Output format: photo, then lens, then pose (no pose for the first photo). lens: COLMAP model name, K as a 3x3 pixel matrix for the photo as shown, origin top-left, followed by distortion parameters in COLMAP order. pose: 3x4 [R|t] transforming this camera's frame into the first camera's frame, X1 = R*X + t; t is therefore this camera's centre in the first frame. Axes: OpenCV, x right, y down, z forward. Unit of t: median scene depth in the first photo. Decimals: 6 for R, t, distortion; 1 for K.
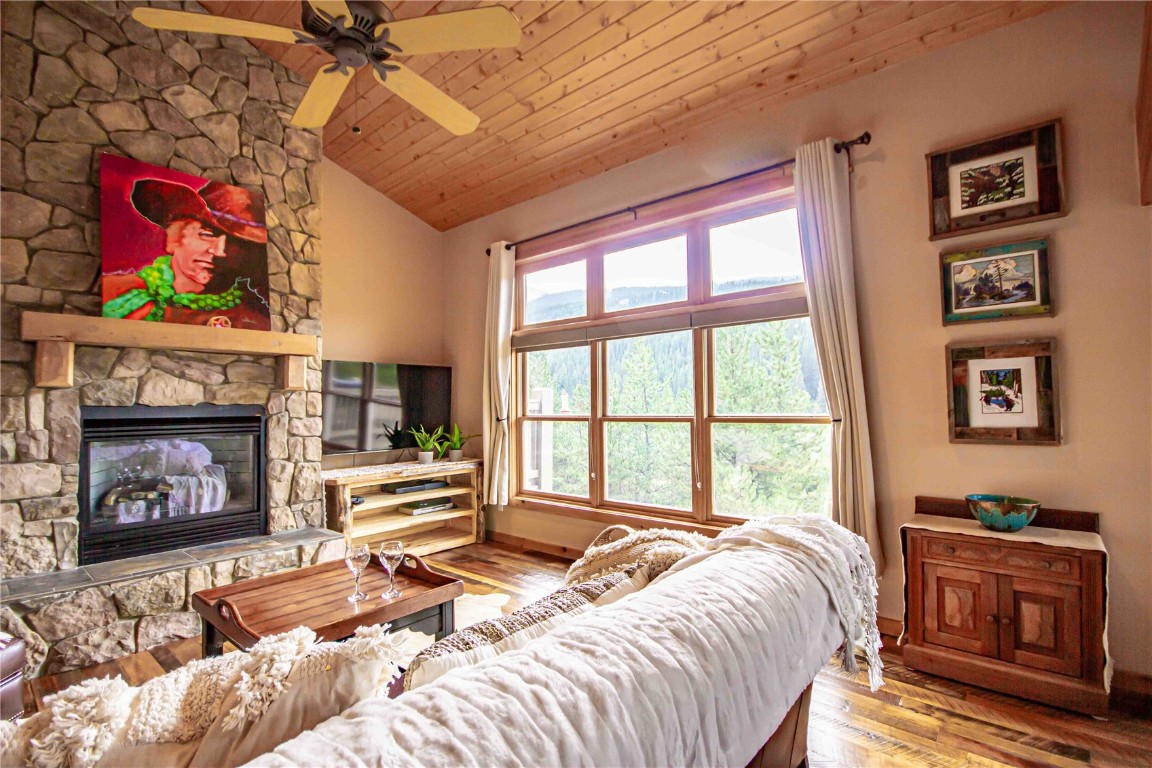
lens RADIAL K [[537.6, 0, 577.3], [0, 537.6, 384.0], [0, 0, 1]] dist [-0.003856, -0.000977]
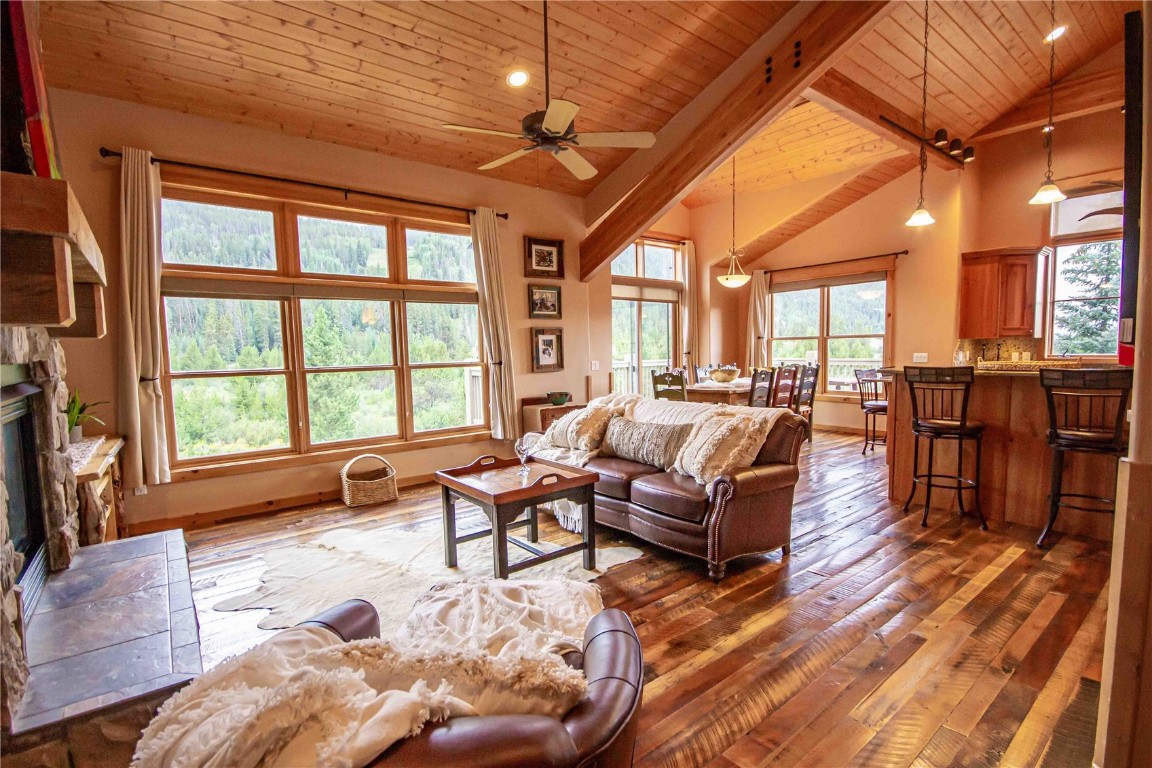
lens RADIAL K [[537.6, 0, 580.4], [0, 537.6, 386.7], [0, 0, 1]] dist [-0.003856, -0.000977]
pose [[0.180130, -0.052405, 0.982246, -1.485185], [-0.013062, 0.998364, 0.055661, 0.045834], [-0.983556, -0.022856, 0.179150, 0.420275]]
